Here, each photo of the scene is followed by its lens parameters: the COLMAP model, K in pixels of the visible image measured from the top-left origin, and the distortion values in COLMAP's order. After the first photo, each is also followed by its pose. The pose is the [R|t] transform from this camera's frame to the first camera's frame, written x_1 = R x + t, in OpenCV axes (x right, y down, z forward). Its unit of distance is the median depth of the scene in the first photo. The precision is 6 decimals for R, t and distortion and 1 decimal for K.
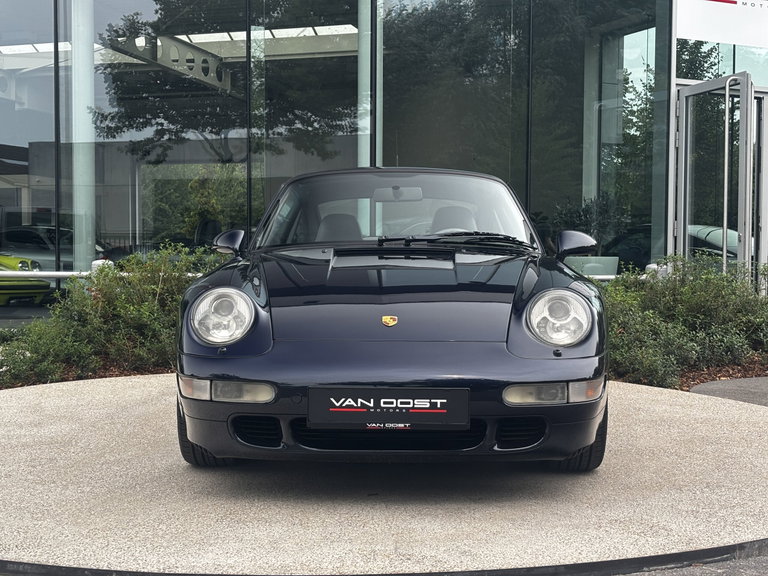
lens RADIAL K [[1148.8, 0, 384.0], [0, 1148.8, 288.0], [0, 0, 1]] dist [0.242719, -0.957411]
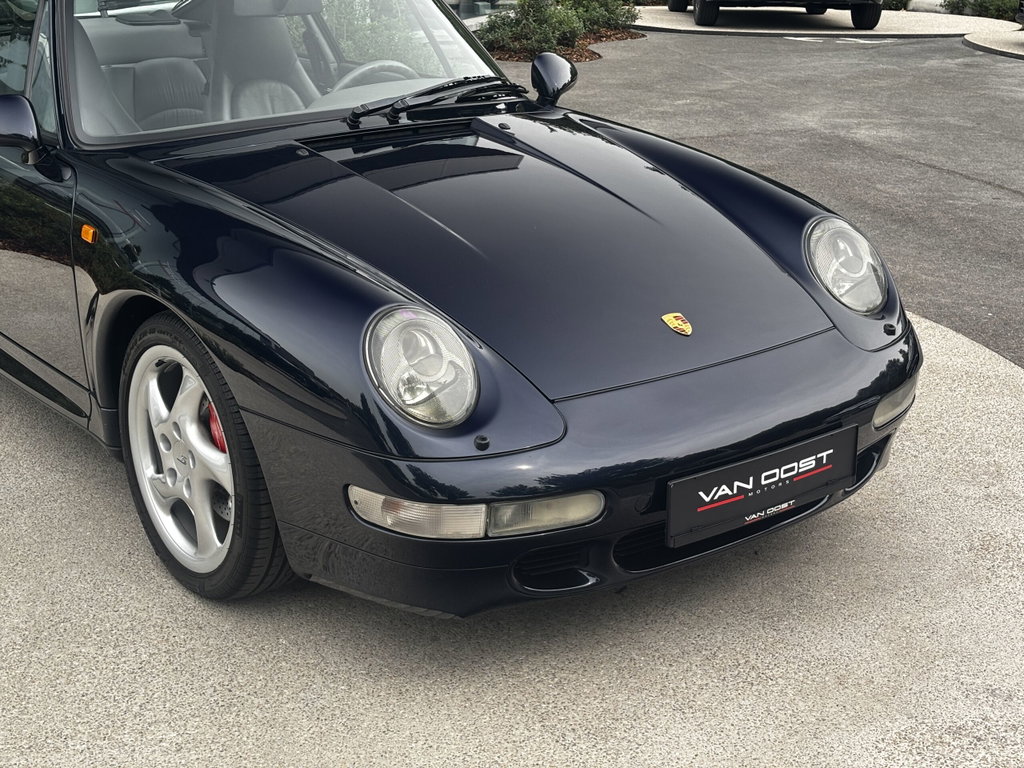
lens RADIAL K [[1535.4, 0, 525.3], [0, 1535.4, 363.7], [0, 0, 1]] dist [0.245261, -0.940096]
pose [[0.778280, -0.202339, 0.594423, -0.267803], [0.023674, 0.955441, 0.294231, -0.094102], [-0.627471, -0.214922, 0.748391, 0.227176]]
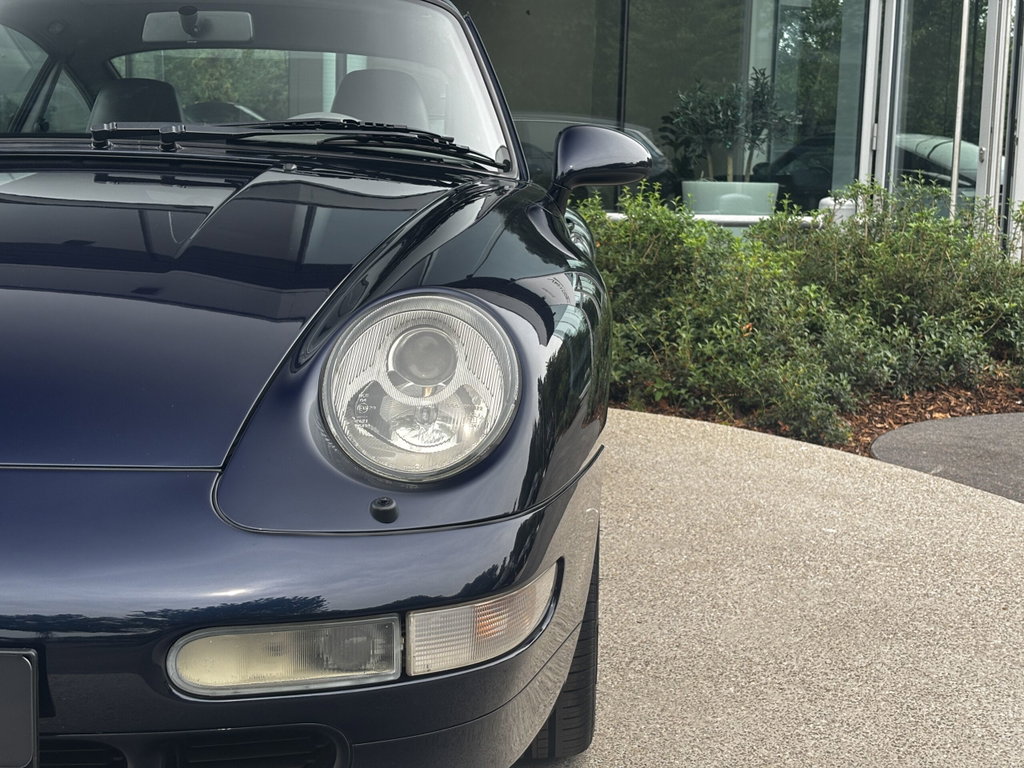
lens RADIAL K [[1535.4, 0, 525.3], [0, 1535.4, 363.7], [0, 0, 1]] dist [0.245261, -0.940096]
pose [[0.999636, 0.020646, 0.017368, 0.088531], [-0.022205, 0.995235, 0.094945, -0.010873], [-0.015325, -0.095296, 0.995331, 0.293043]]
